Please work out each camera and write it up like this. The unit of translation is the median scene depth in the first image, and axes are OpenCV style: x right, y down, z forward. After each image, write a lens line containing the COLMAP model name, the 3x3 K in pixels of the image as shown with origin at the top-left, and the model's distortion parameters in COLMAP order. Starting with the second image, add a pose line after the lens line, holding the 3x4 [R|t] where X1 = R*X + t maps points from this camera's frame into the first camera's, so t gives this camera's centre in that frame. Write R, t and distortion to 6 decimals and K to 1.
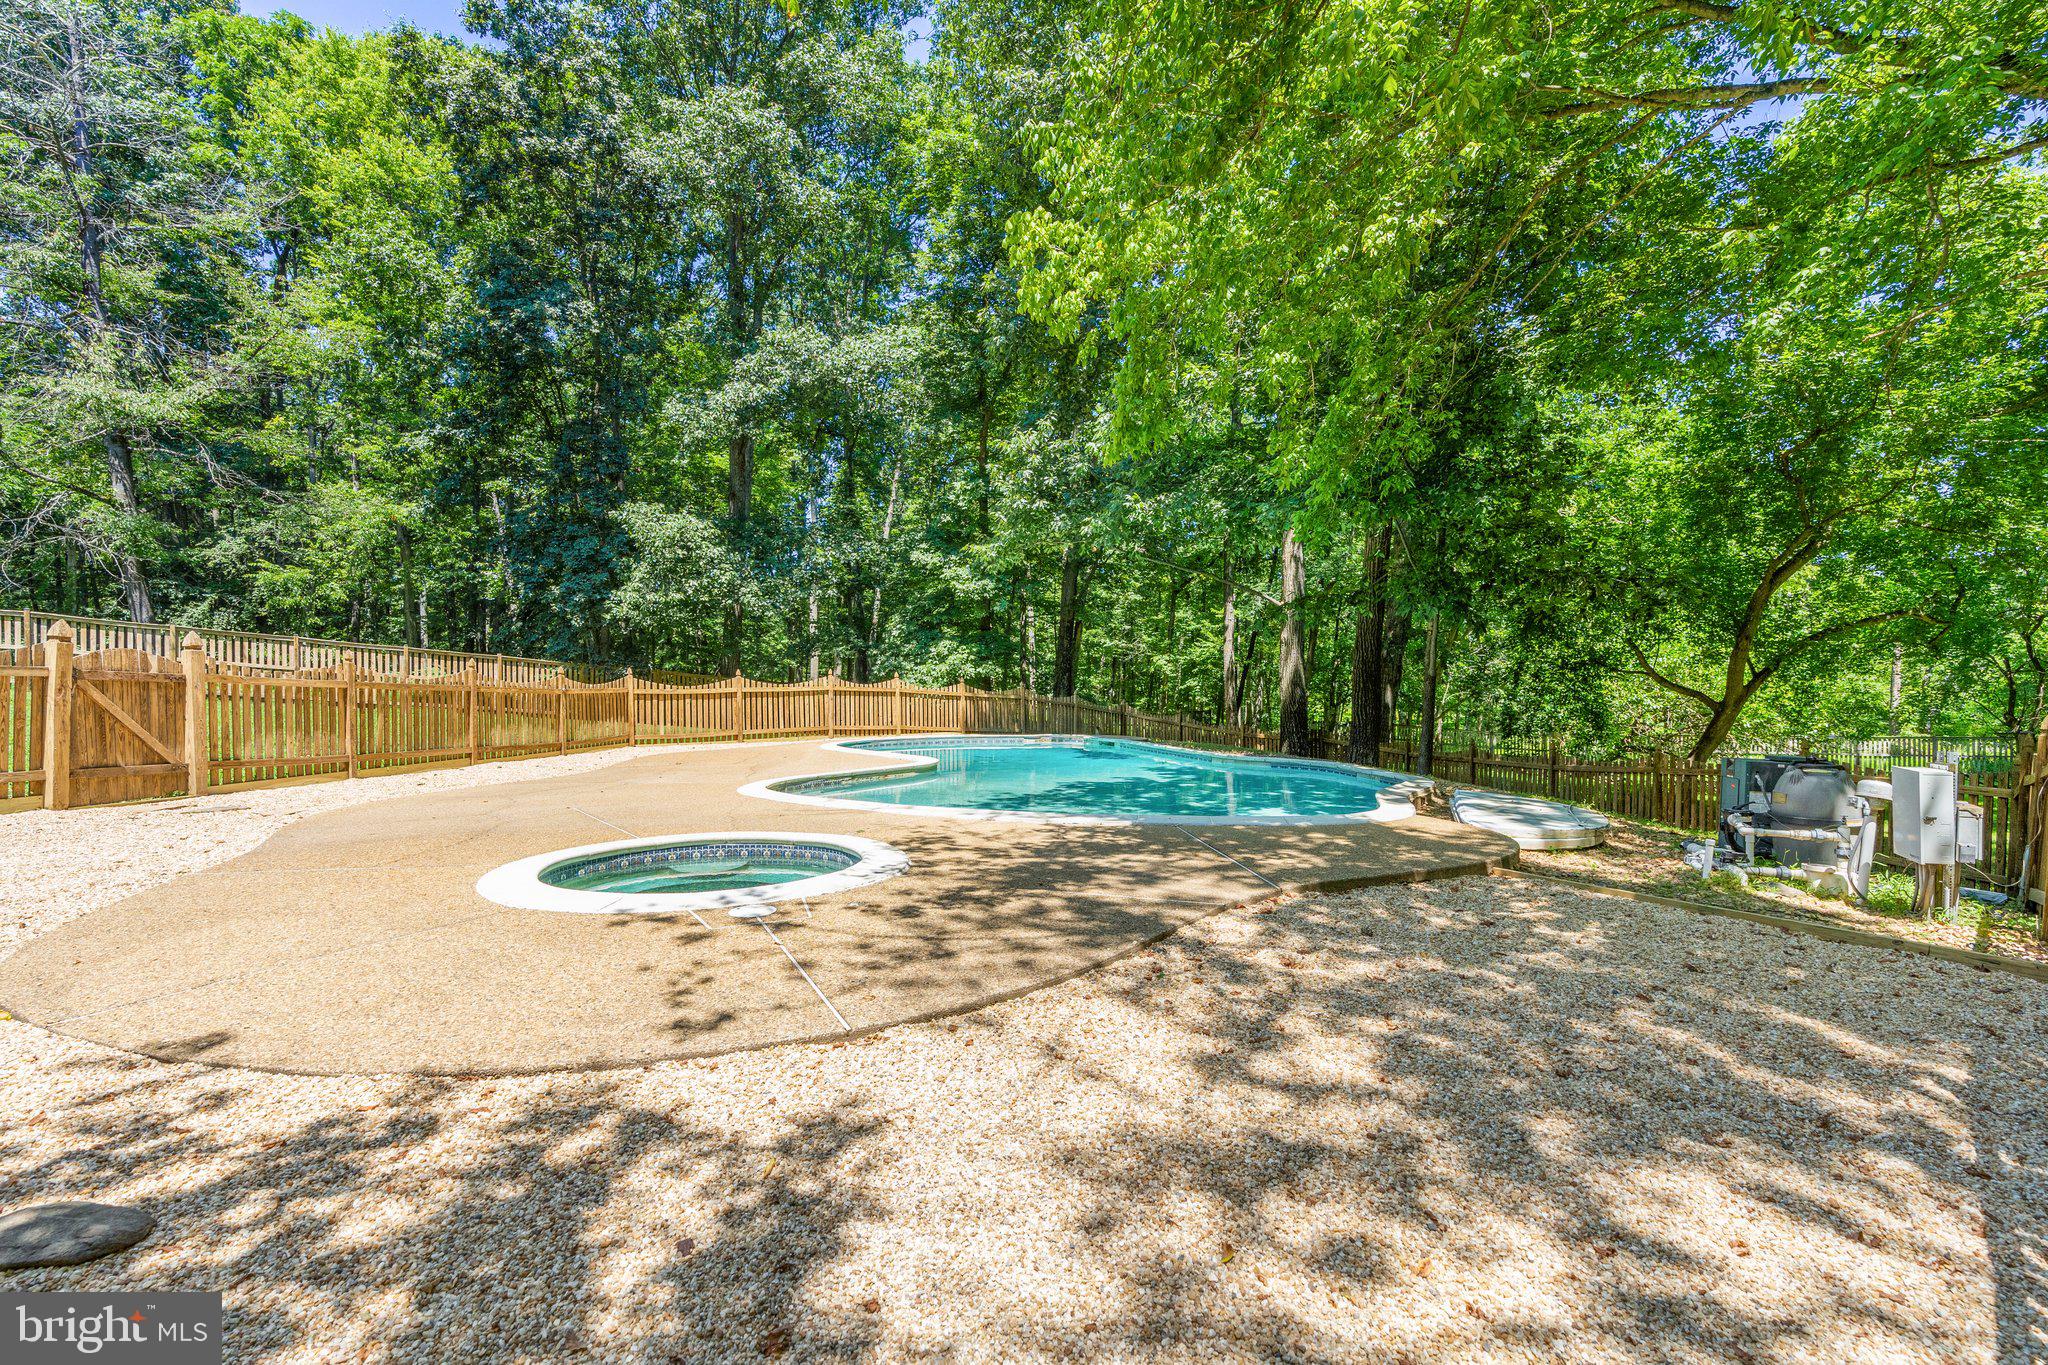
lens RADIAL K [[889.0, 0, 1034.8], [0, 889.0, 688.0], [0, 0, 1]] dist [0.026875, -0.000130]
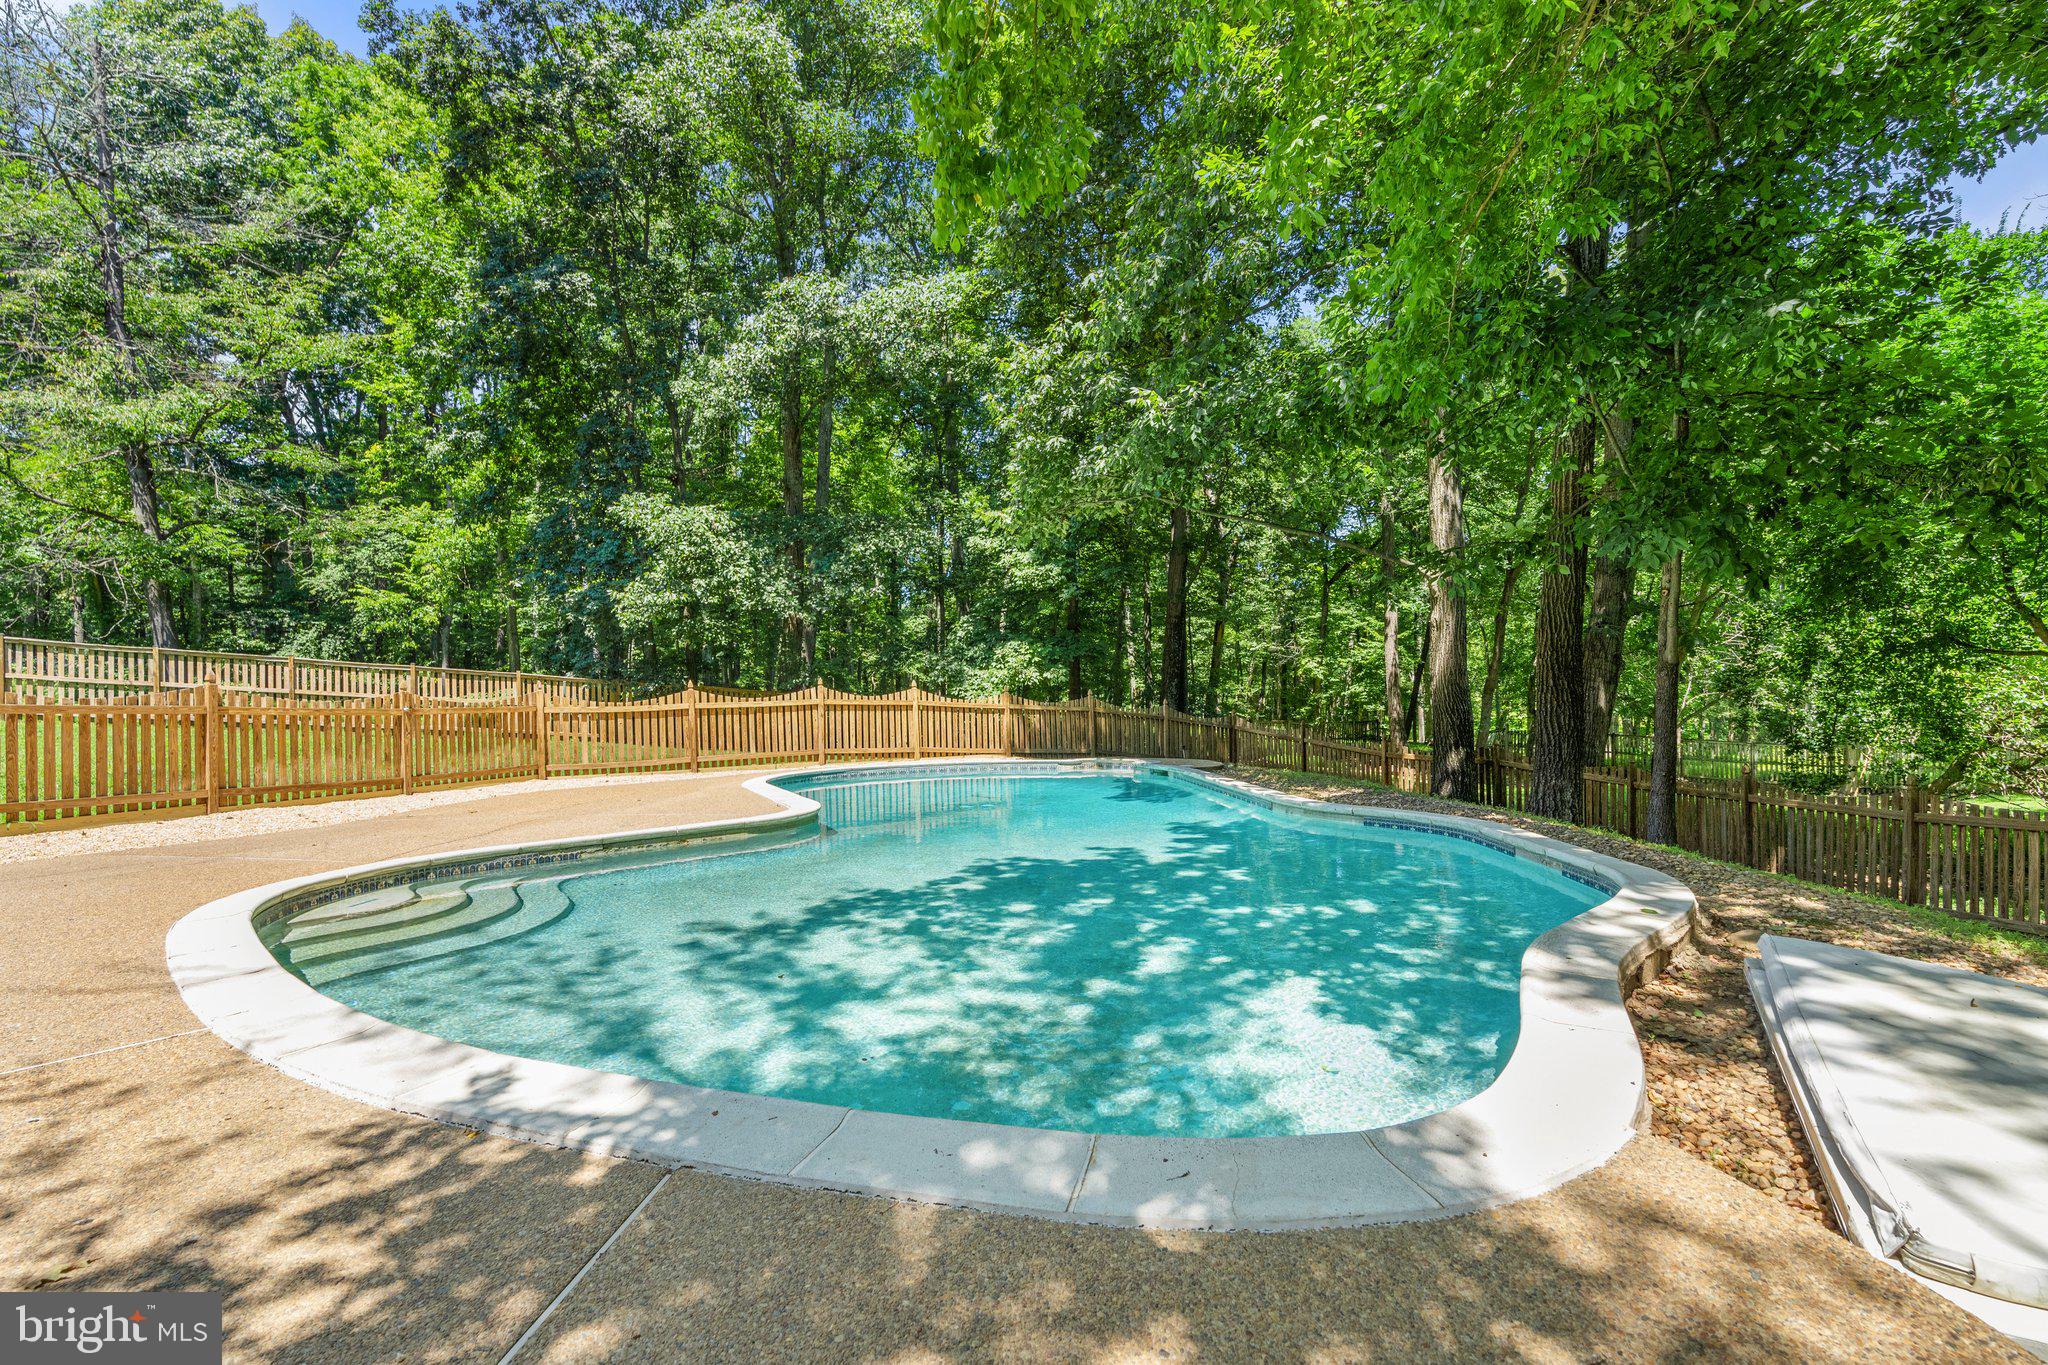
lens RADIAL K [[893.7, 0, 1024.0], [0, 893.7, 682.5], [0, 0, 1]] dist [-0.001836, -0.000221]
pose [[0.979013, -0.022388, -0.202563, 0.089665], [0.018234, 0.999584, -0.022348, 0.003349], [0.202979, 0.018186, 0.979014, 0.208177]]
